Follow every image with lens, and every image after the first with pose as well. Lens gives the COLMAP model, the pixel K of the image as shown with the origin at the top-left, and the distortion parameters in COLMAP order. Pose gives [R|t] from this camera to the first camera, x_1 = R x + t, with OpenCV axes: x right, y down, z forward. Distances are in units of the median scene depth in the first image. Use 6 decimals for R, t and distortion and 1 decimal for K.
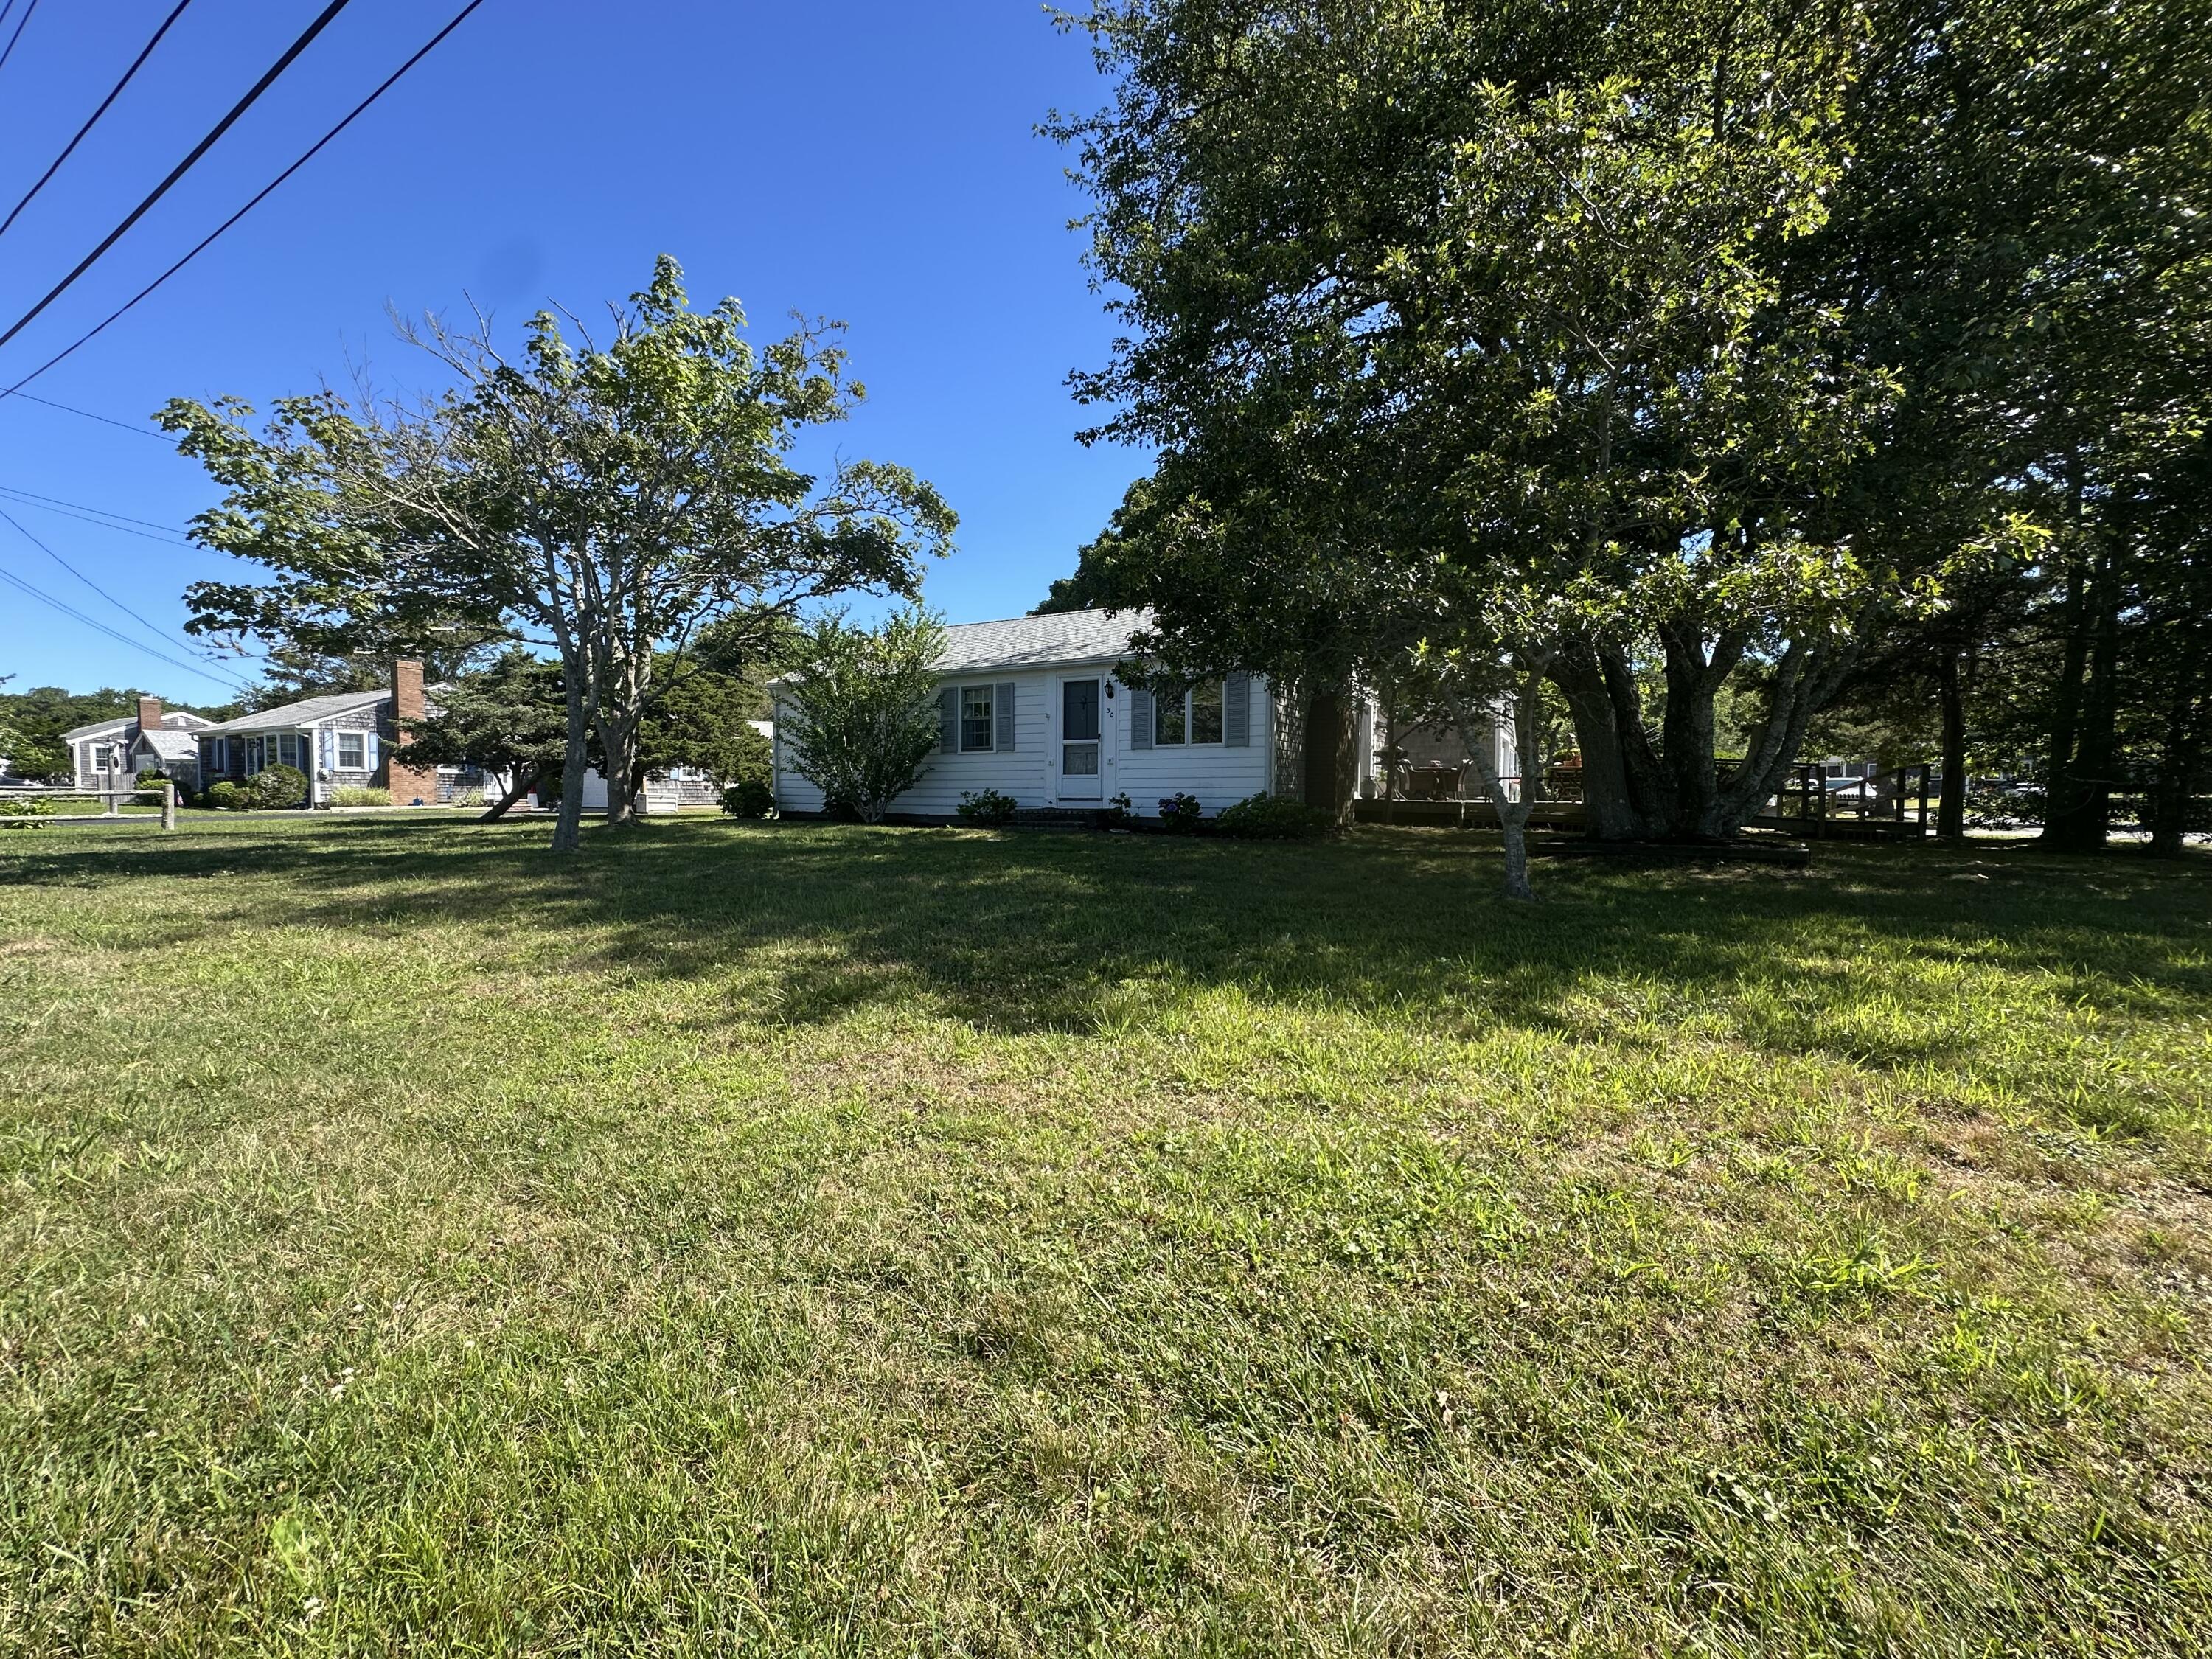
lens RADIAL K [[881.6, 0, 1101.3], [0, 881.6, 830.5], [0, 0, 1]] dist [-0.006363, 0.001173]
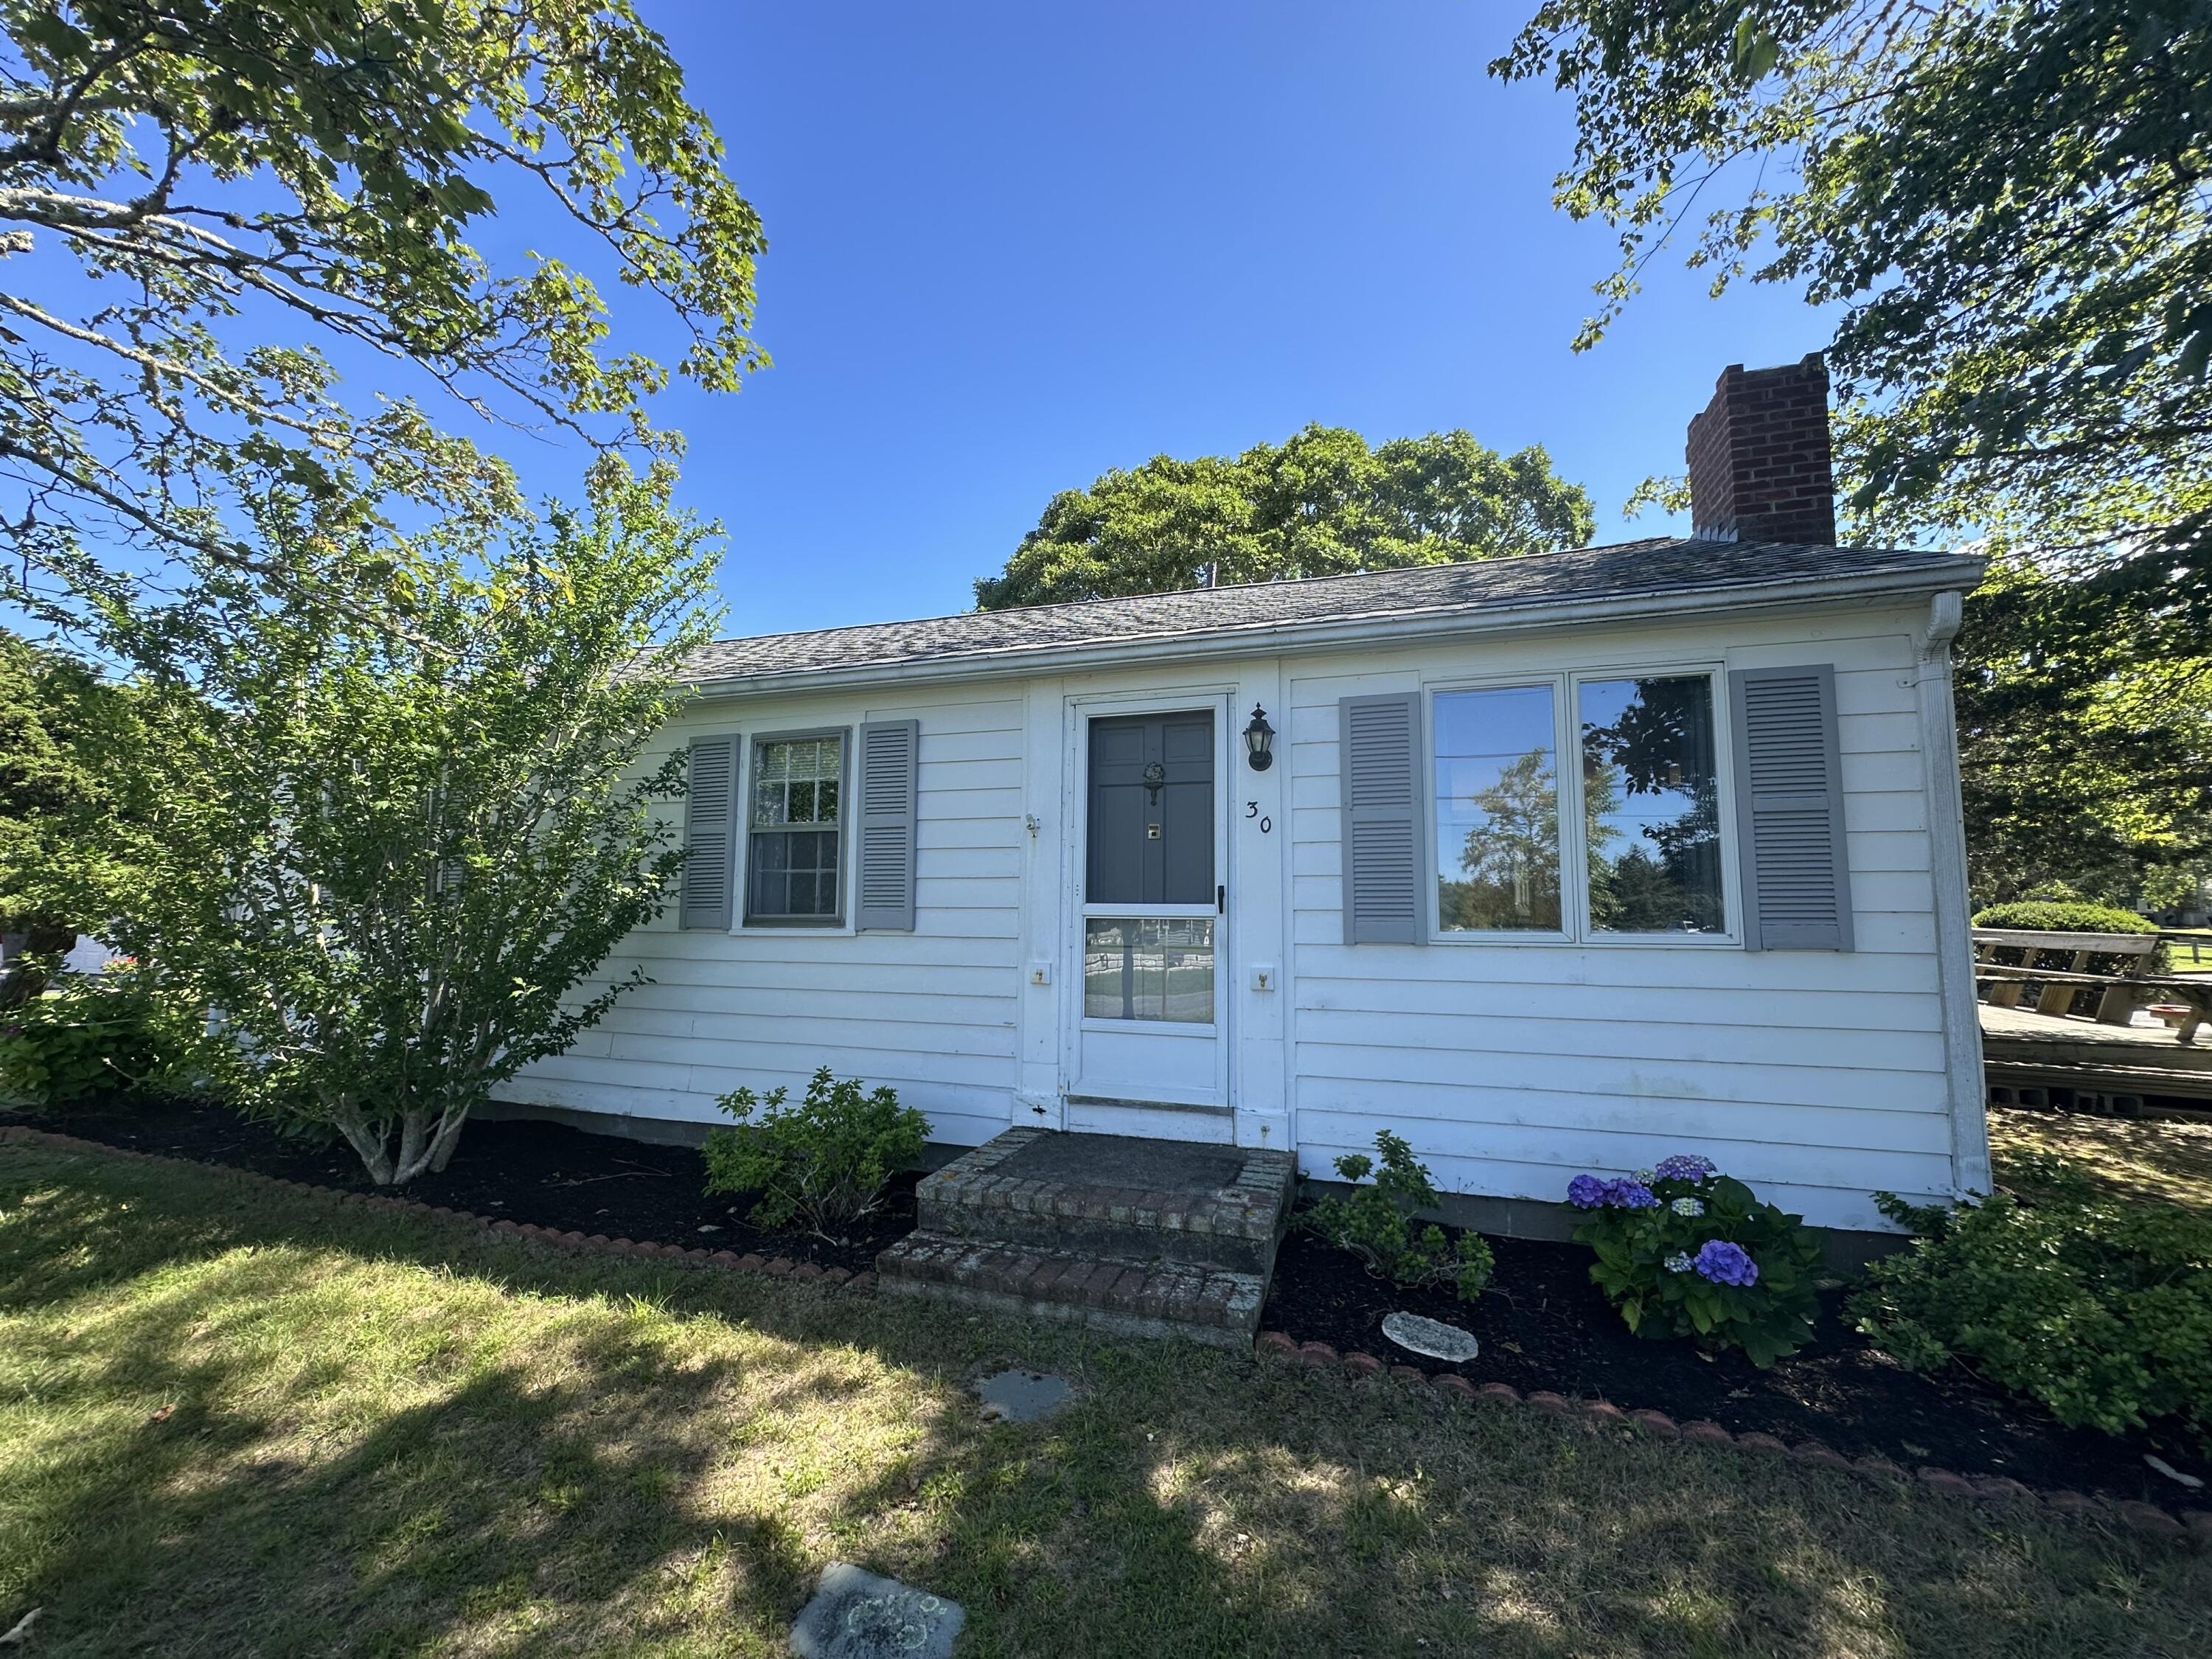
lens RADIAL K [[881.6, 0, 1112.2], [0, 881.6, 837.8], [0, 0, 1]] dist [-0.006363, 0.001173]
pose [[0.985439, 0.014997, 0.169368, -0.085682], [0.001372, 0.995369, -0.096116, -0.095704], [-0.170025, 0.094949, 0.980855, 0.695853]]
